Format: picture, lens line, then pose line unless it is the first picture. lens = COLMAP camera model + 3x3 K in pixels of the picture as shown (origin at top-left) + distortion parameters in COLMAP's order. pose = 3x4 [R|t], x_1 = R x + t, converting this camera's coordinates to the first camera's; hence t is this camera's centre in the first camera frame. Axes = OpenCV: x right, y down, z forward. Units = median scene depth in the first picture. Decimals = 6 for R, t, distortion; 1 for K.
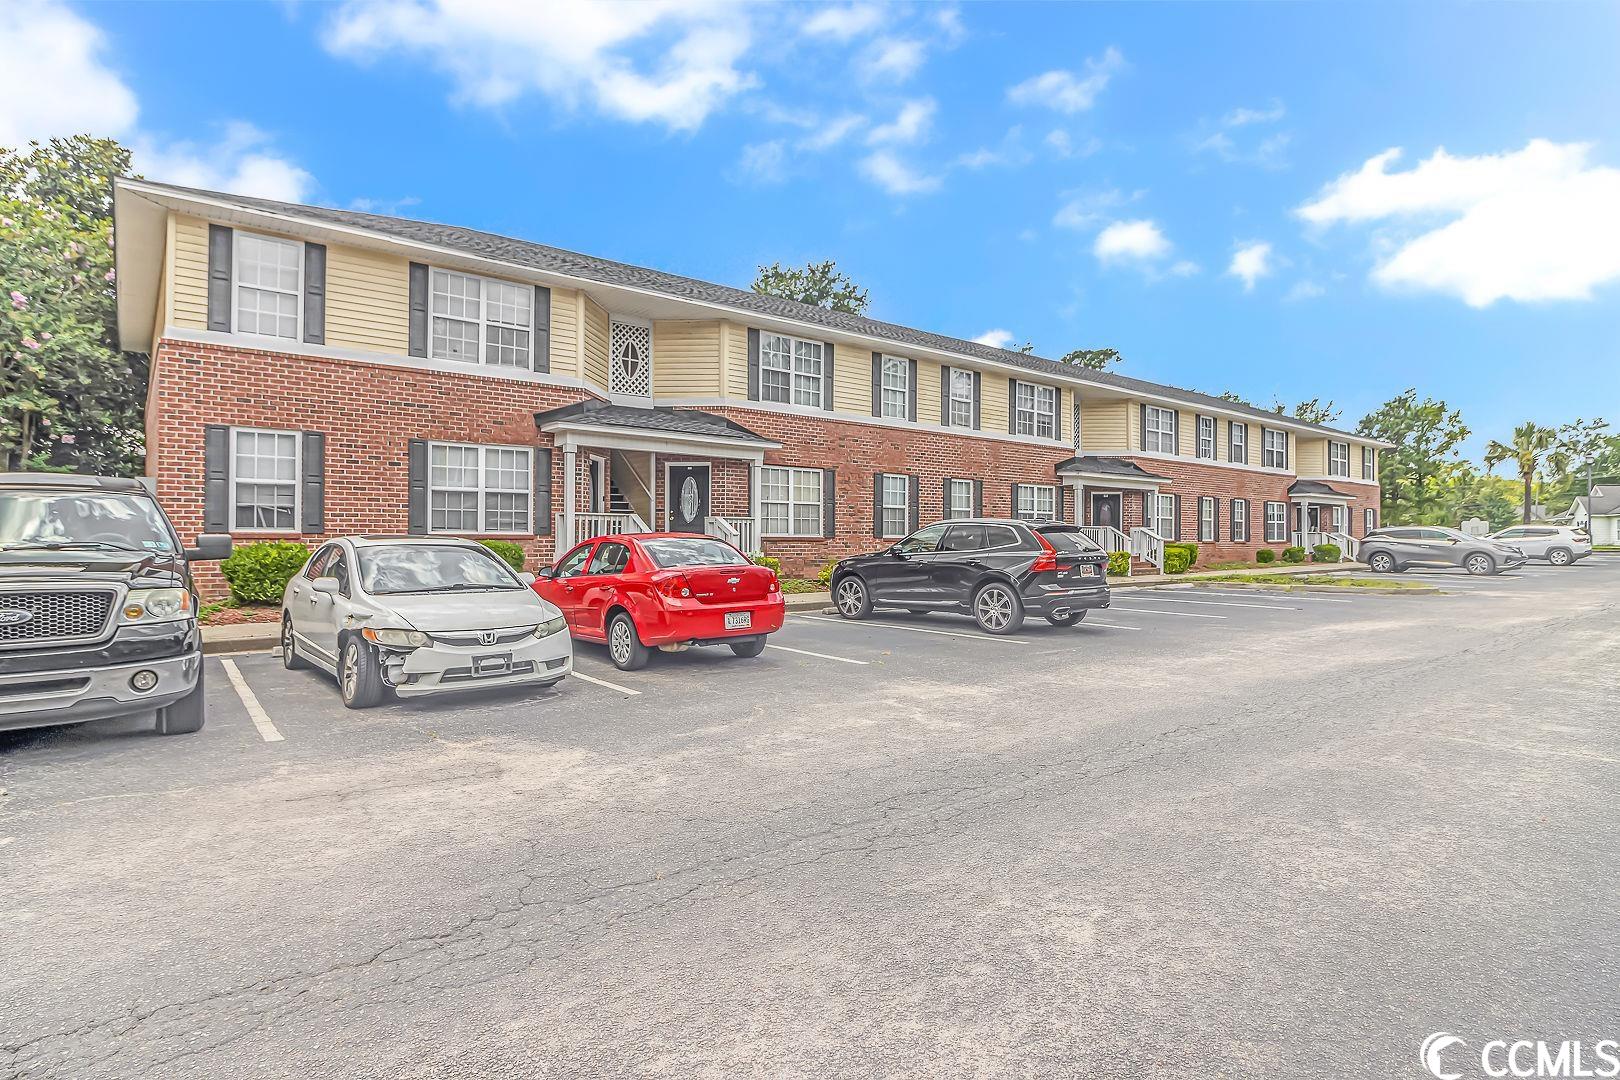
lens RADIAL K [[854.8, 0, 811.4], [0, 854.8, 532.1], [0, 0, 1]] dist [0.007824, -0.000419]
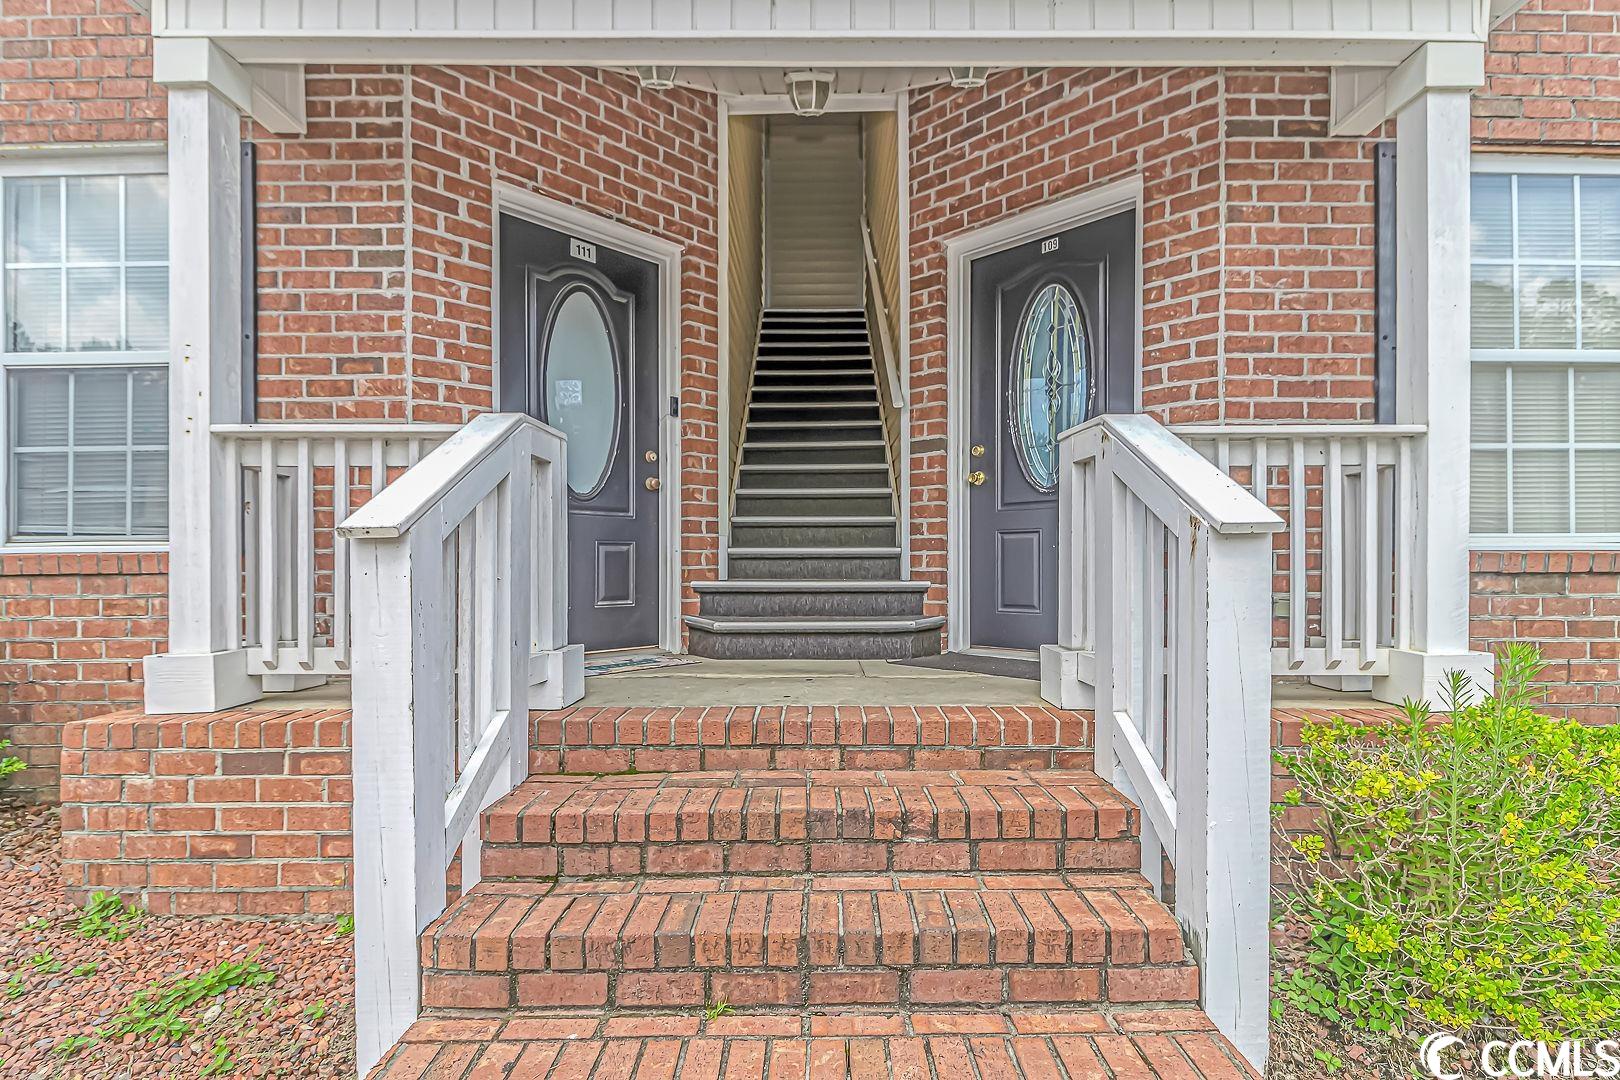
lens RADIAL K [[760.5, 0, 803.8], [0, 760.5, 544.2], [0, 0, 1]] dist [0.005629, -0.009320]
pose [[0.788156, -0.008802, -0.615413, -0.064934], [0.011066, 0.999939, -0.000129, 0.002280], [0.615376, -0.006709, 0.788205, 0.745059]]
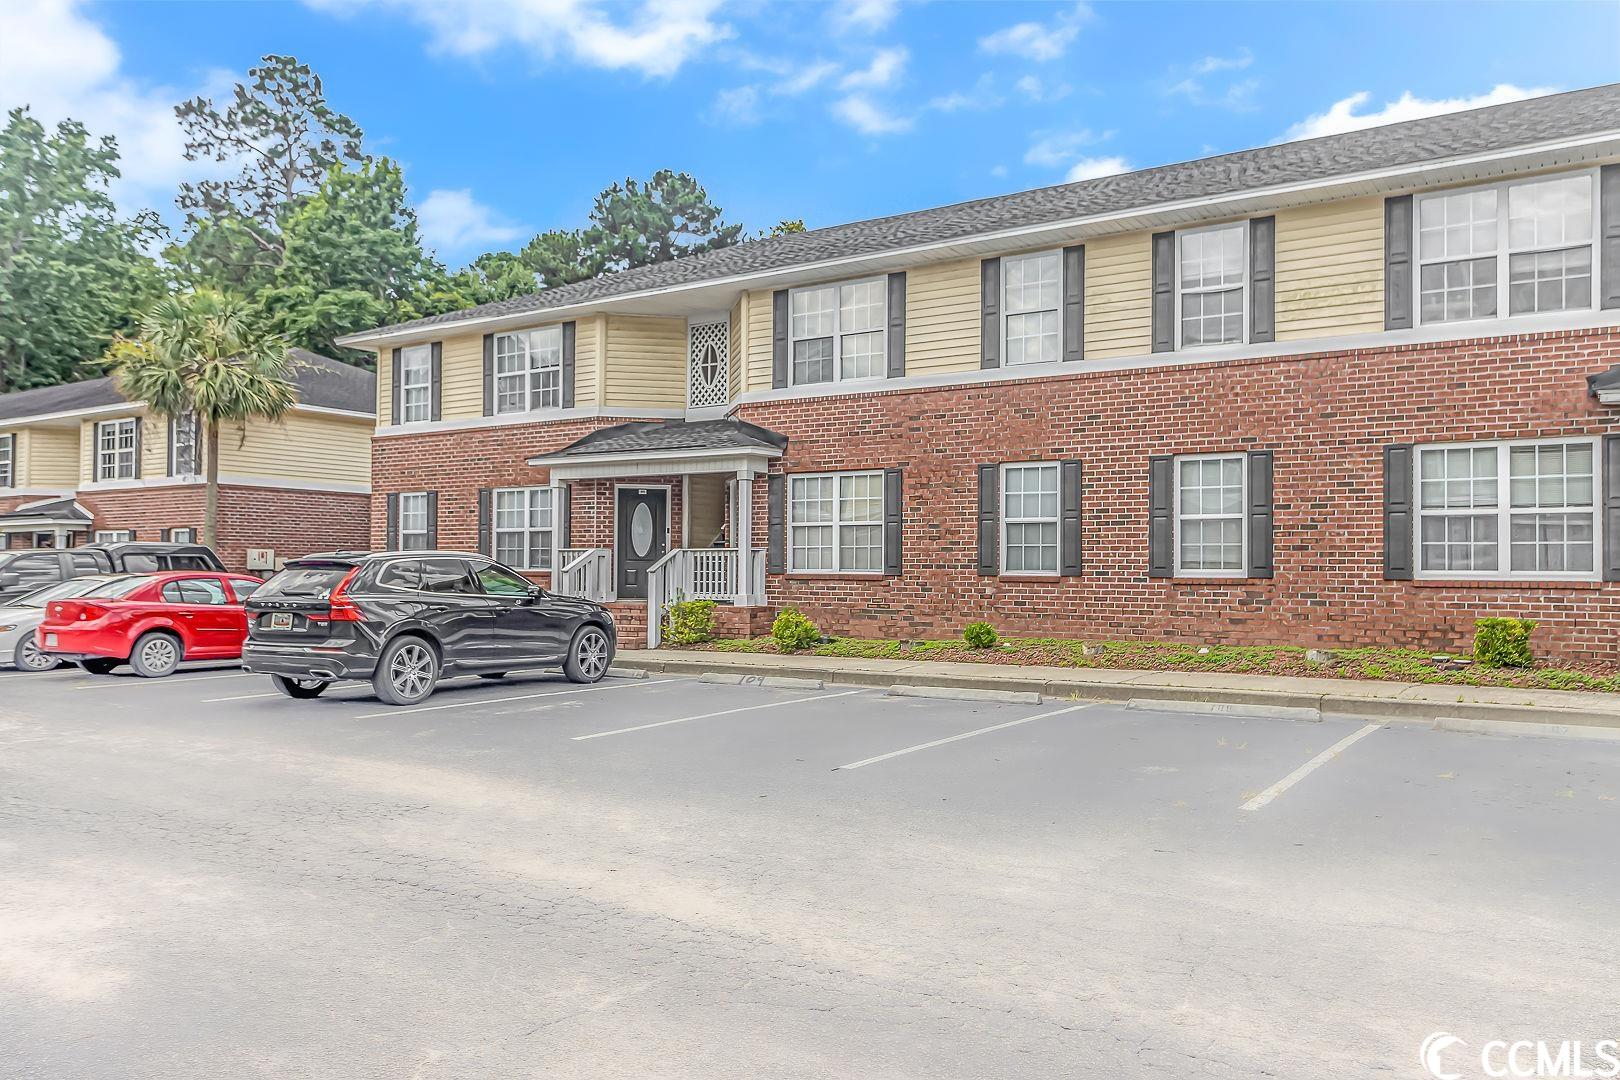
lens RADIAL K [[1164.6, 0, 811.7], [0, 1164.6, 551.9], [0, 0, 1]] dist [-0.001537, 0.001756]
pose [[0.315477, -0.022728, -0.948661, 0.829877], [-0.000864, 0.999706, -0.024239, 0.009974], [0.948933, 0.008467, 0.315364, 0.672008]]
